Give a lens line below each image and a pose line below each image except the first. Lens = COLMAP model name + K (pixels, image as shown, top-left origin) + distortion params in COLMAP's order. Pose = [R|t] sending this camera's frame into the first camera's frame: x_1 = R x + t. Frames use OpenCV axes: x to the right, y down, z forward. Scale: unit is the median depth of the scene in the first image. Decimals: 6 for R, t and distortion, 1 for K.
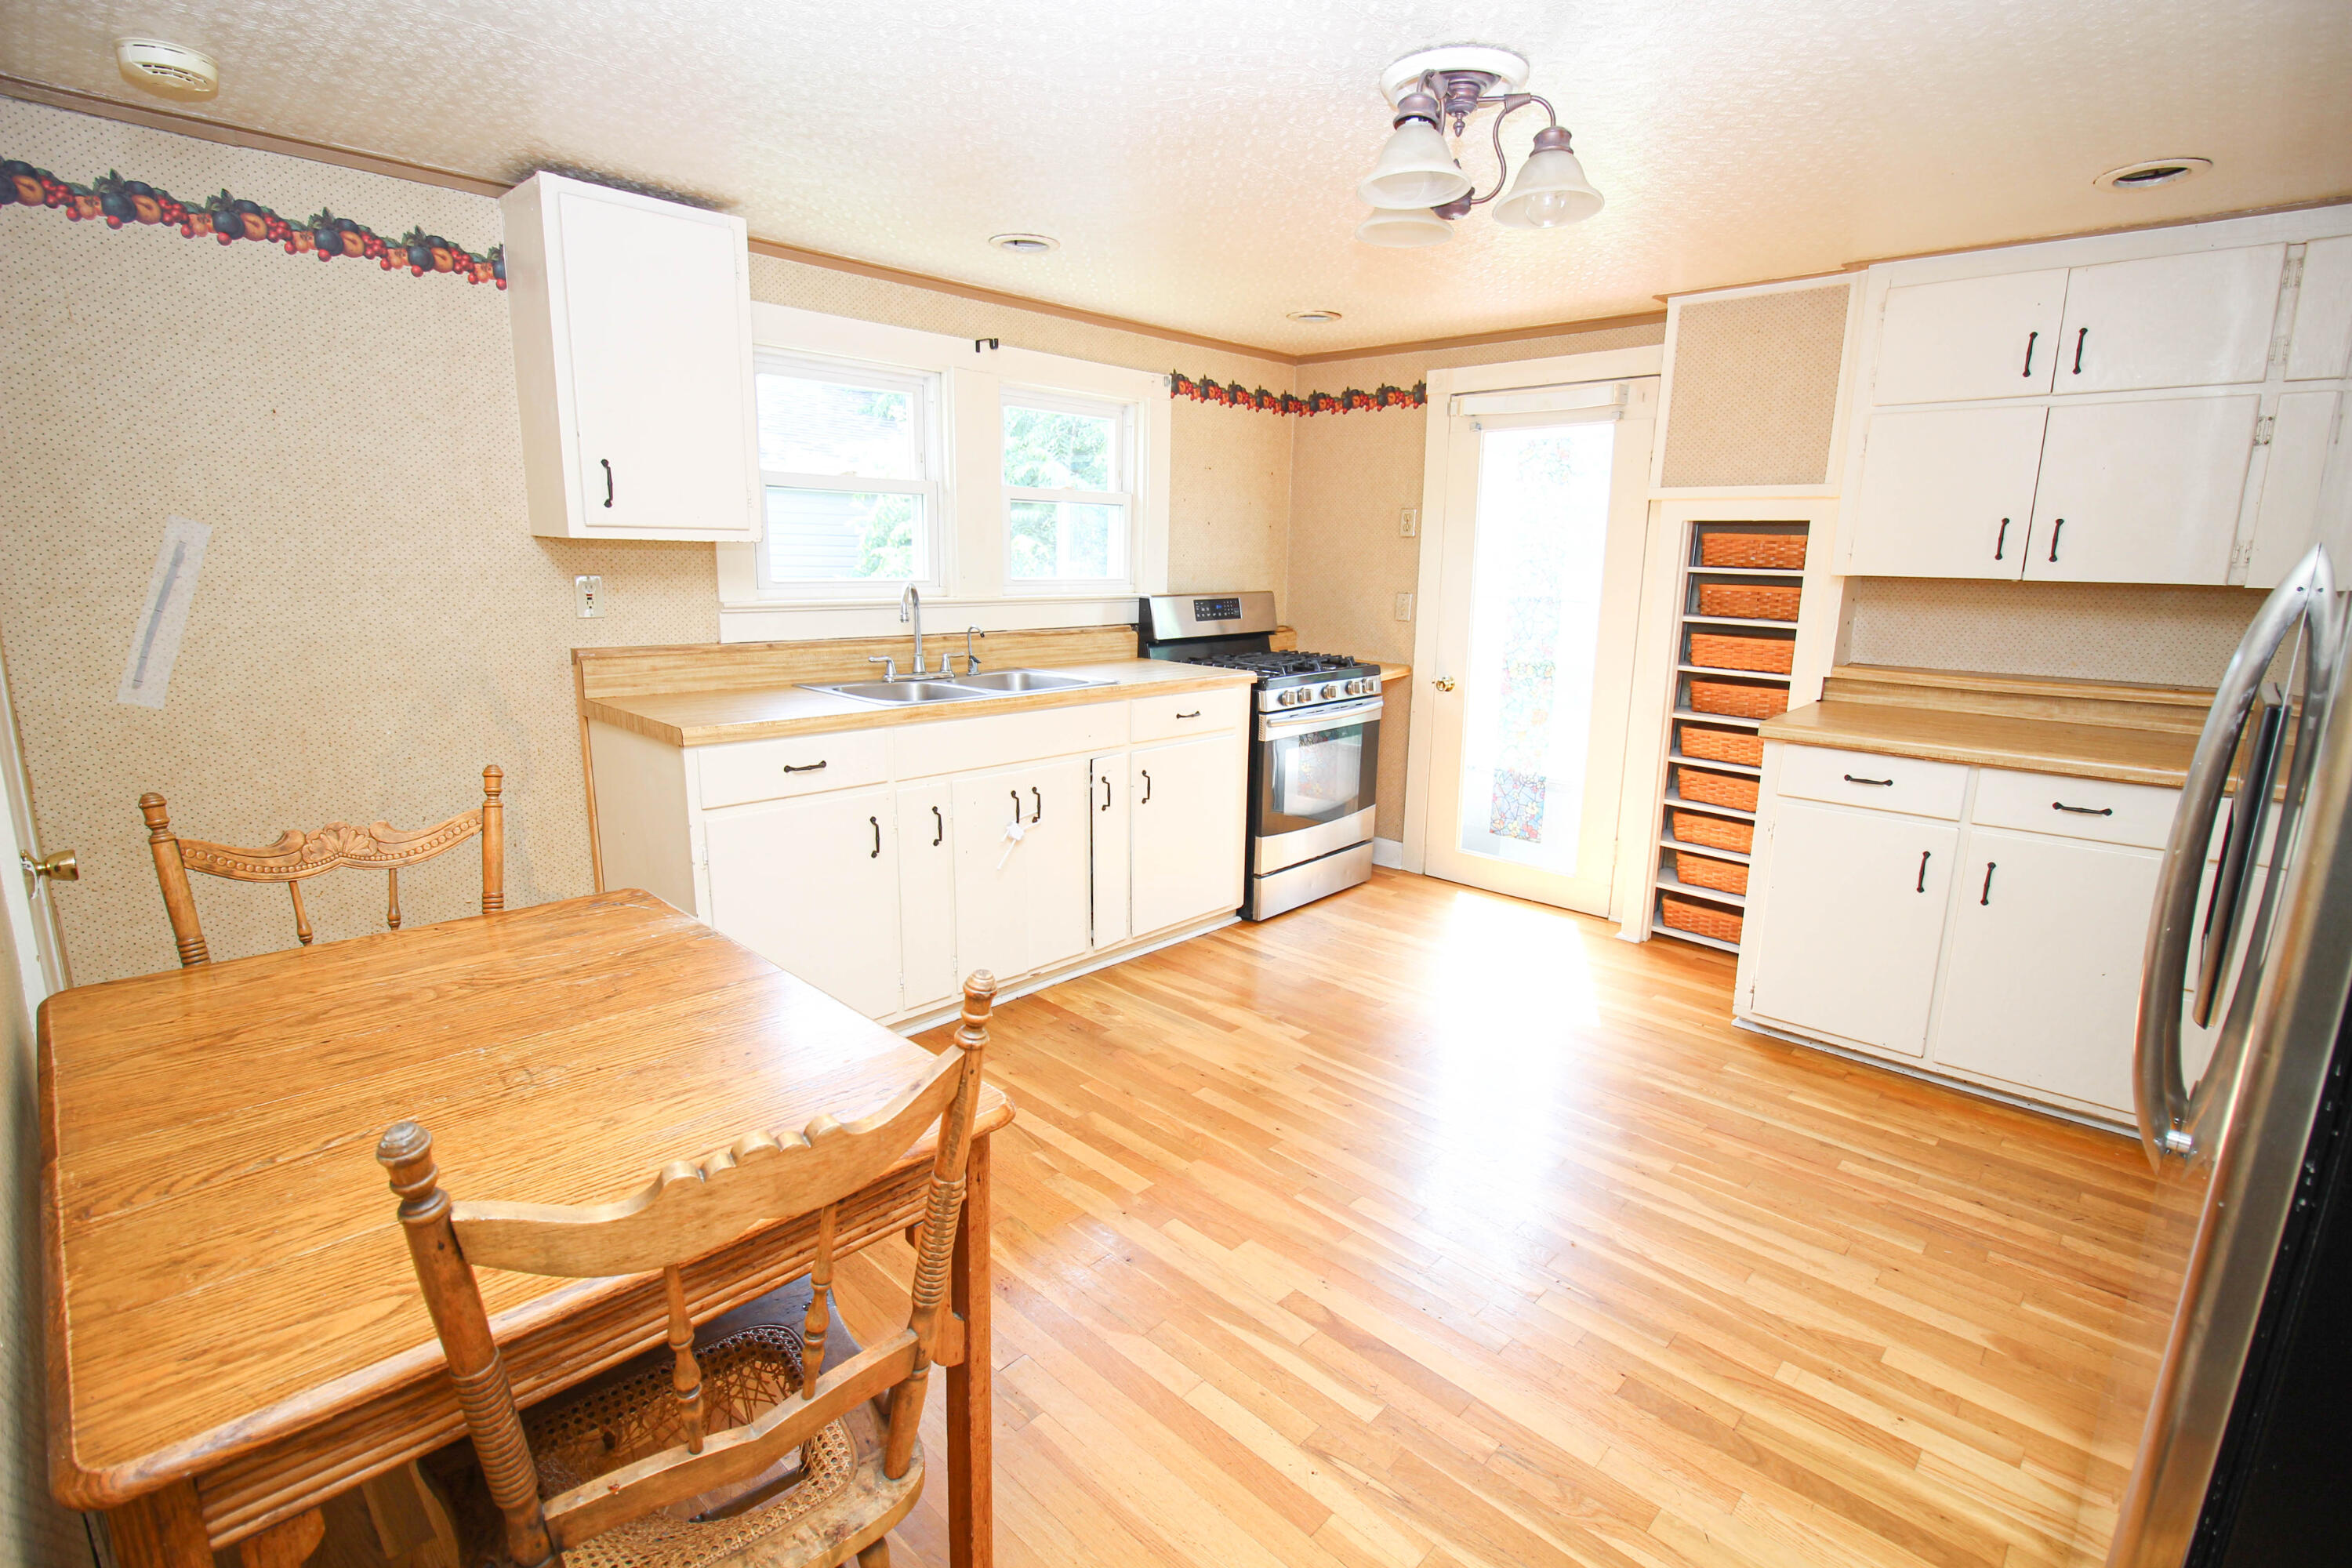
lens RADIAL K [[1086.0, 0, 1177.3], [0, 1086.0, 779.1], [0, 0, 1]] dist [-0.000774, -0.010180]
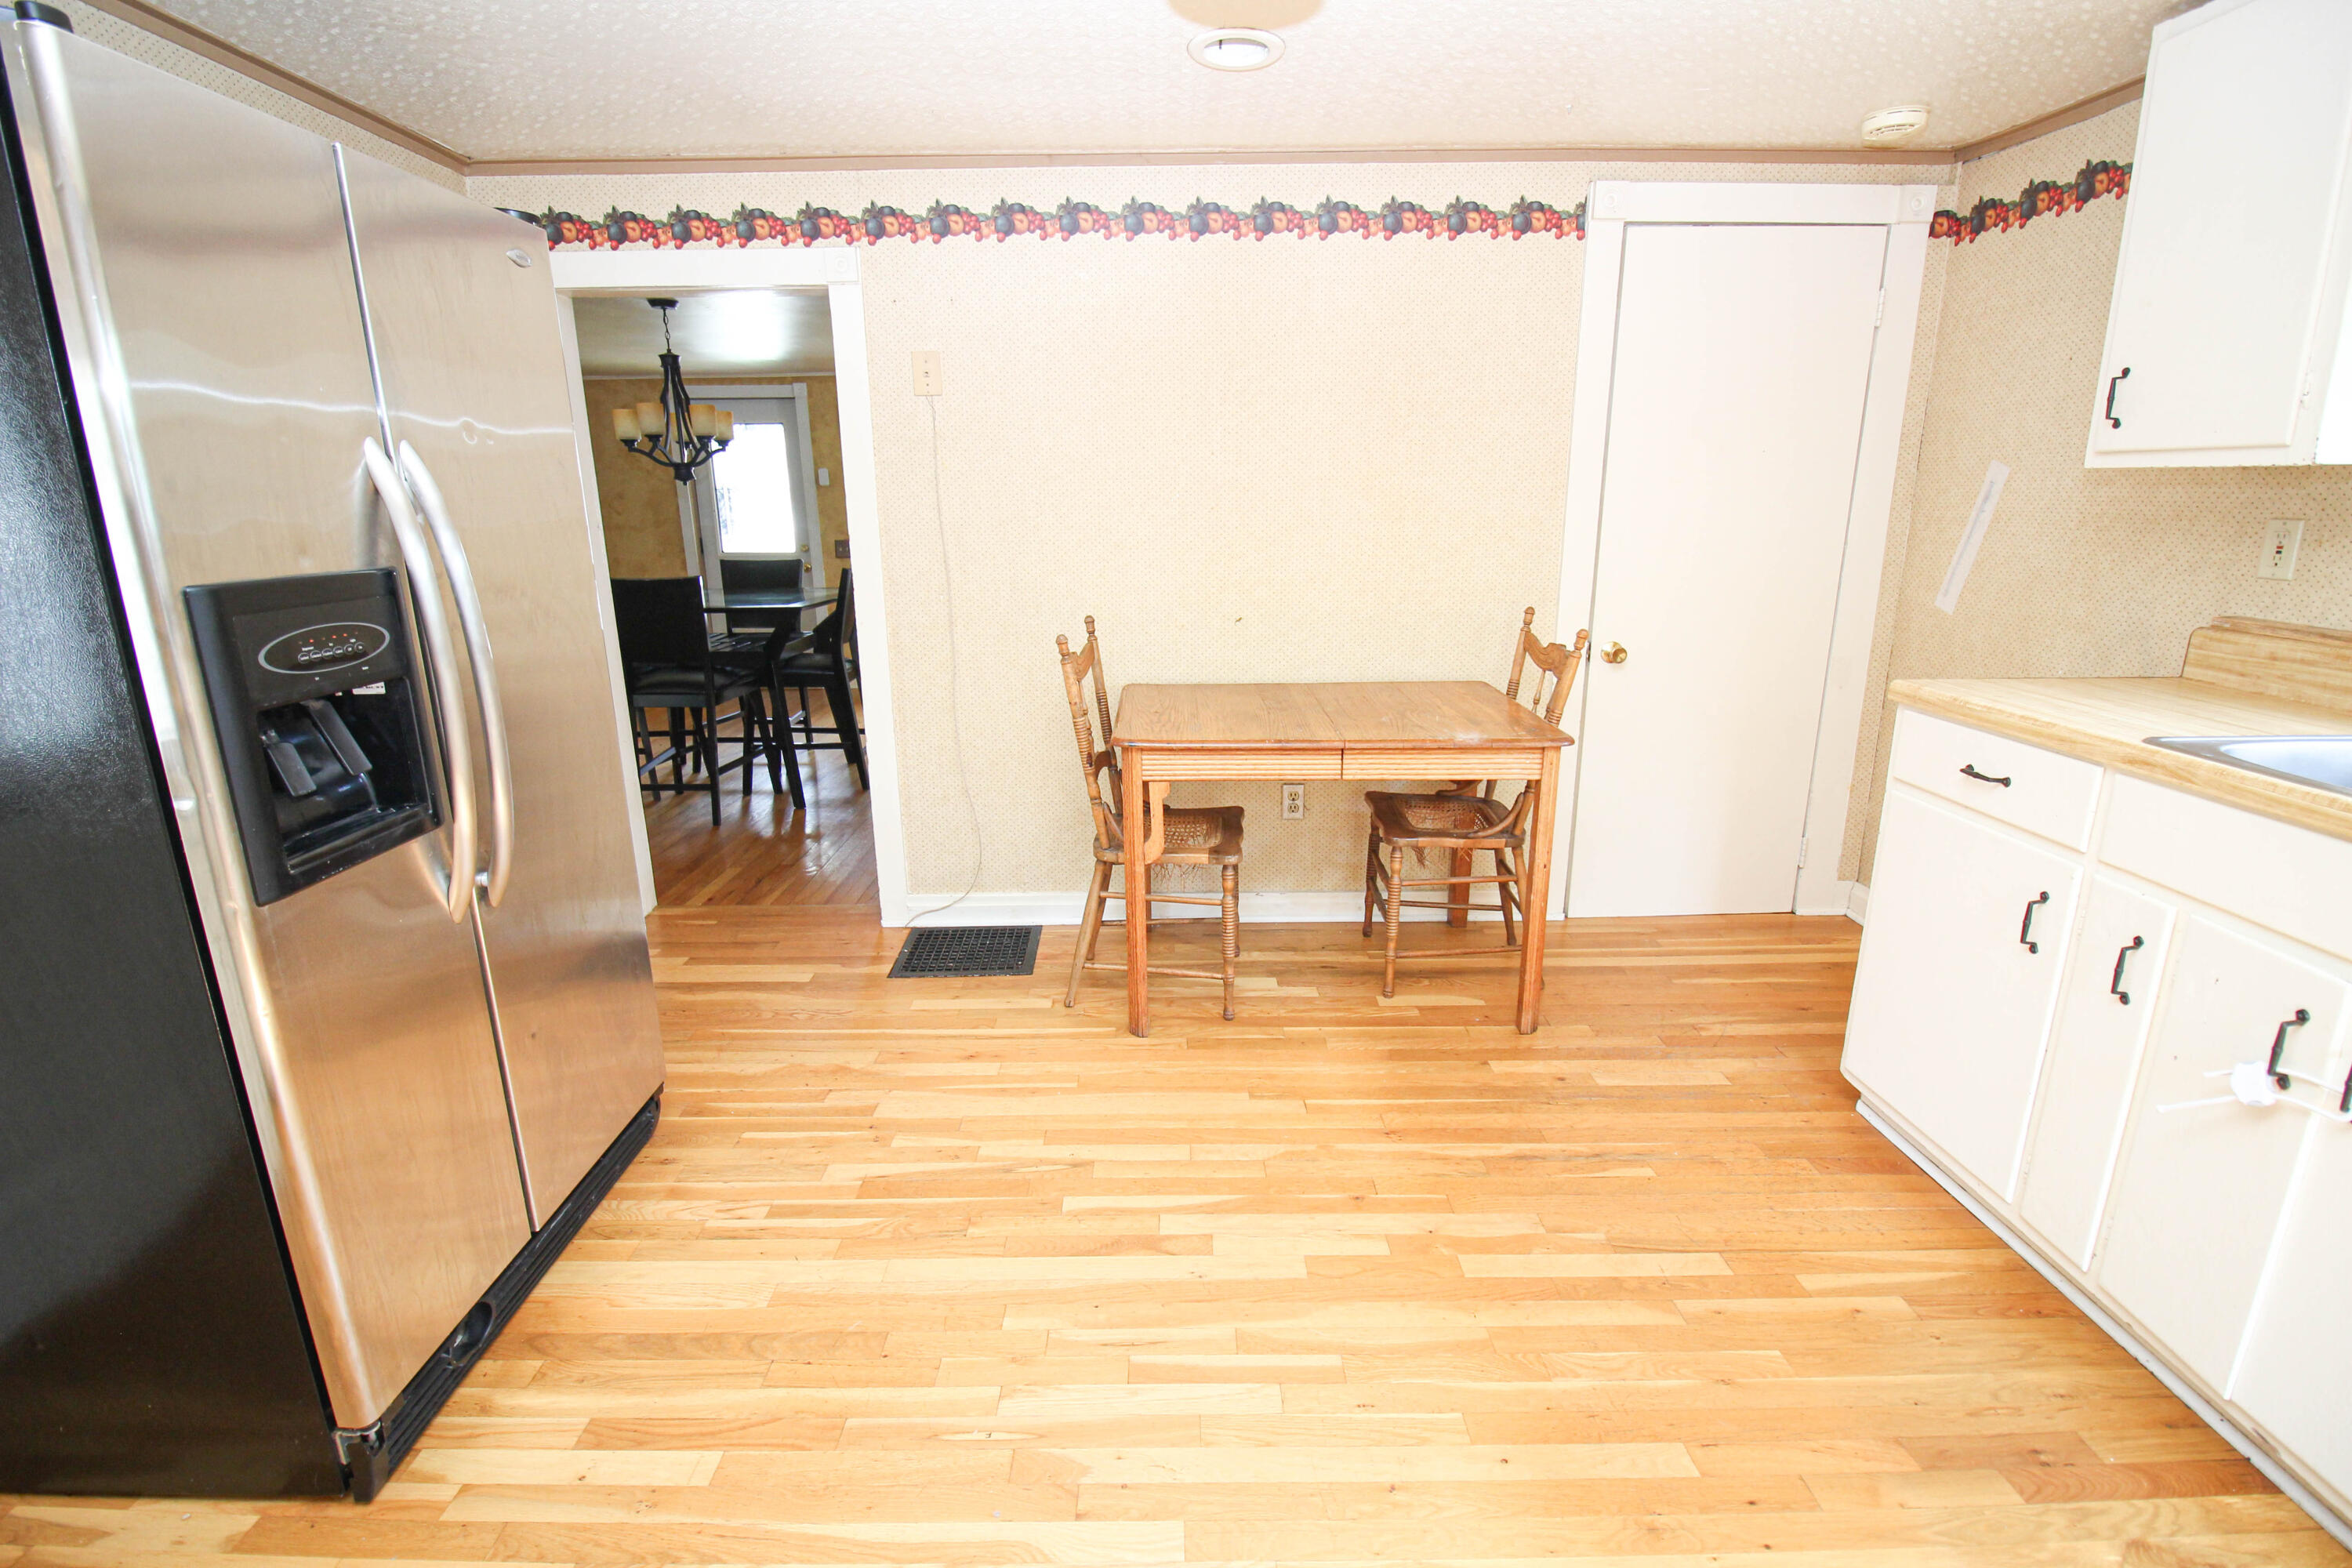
lens RADIAL K [[1086.0, 0, 1166.8], [0, 1086.0, 785.1], [0, 0, 1]] dist [-0.000774, -0.010180]
pose [[-0.717434, 0.164498, -0.676926, 0.419892], [-0.152511, 0.911058, 0.383032, -0.153700], [0.679727, 0.378039, -0.628536, 0.832971]]
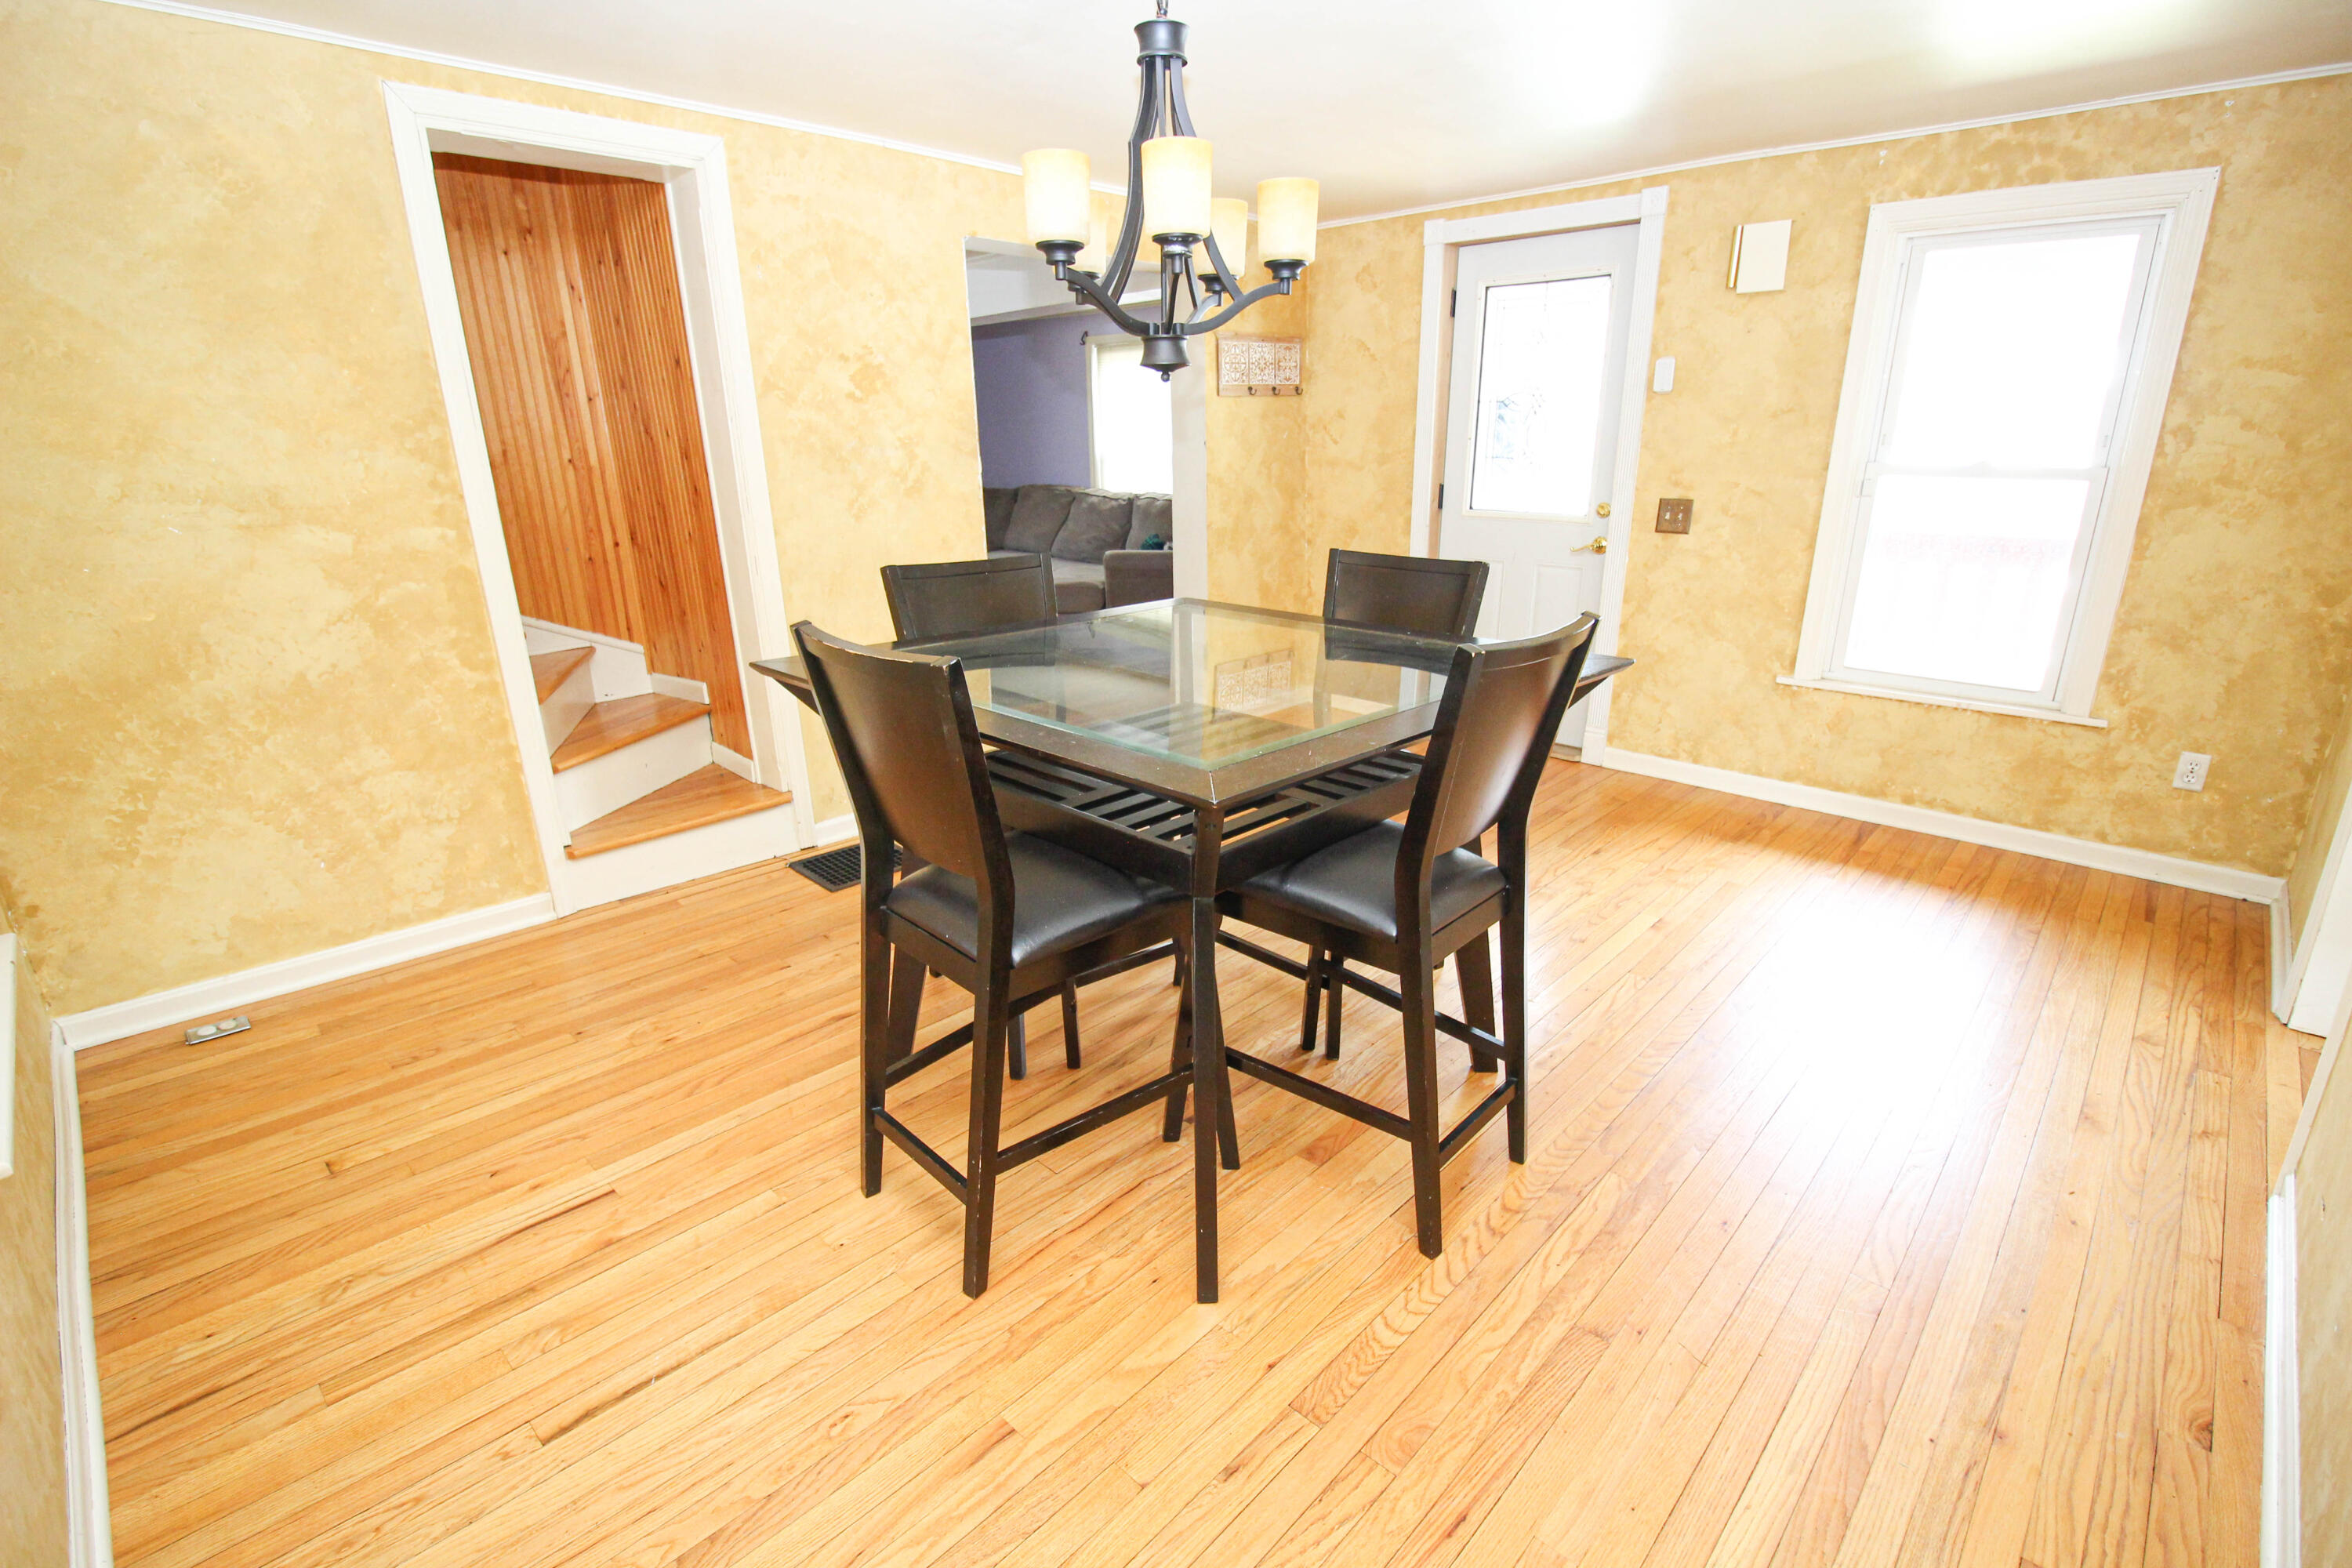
lens RADIAL K [[1086.0, 0, 1187.0], [0, 1086.0, 782.7], [0, 0, 1]] dist [-0.000774, -0.010180]
pose [[-0.999860, -0.016643, -0.001726, 0.306903], [-0.015268, 0.865344, 0.500946, -0.118237], [-0.006844, 0.500903, -0.865477, 0.664144]]
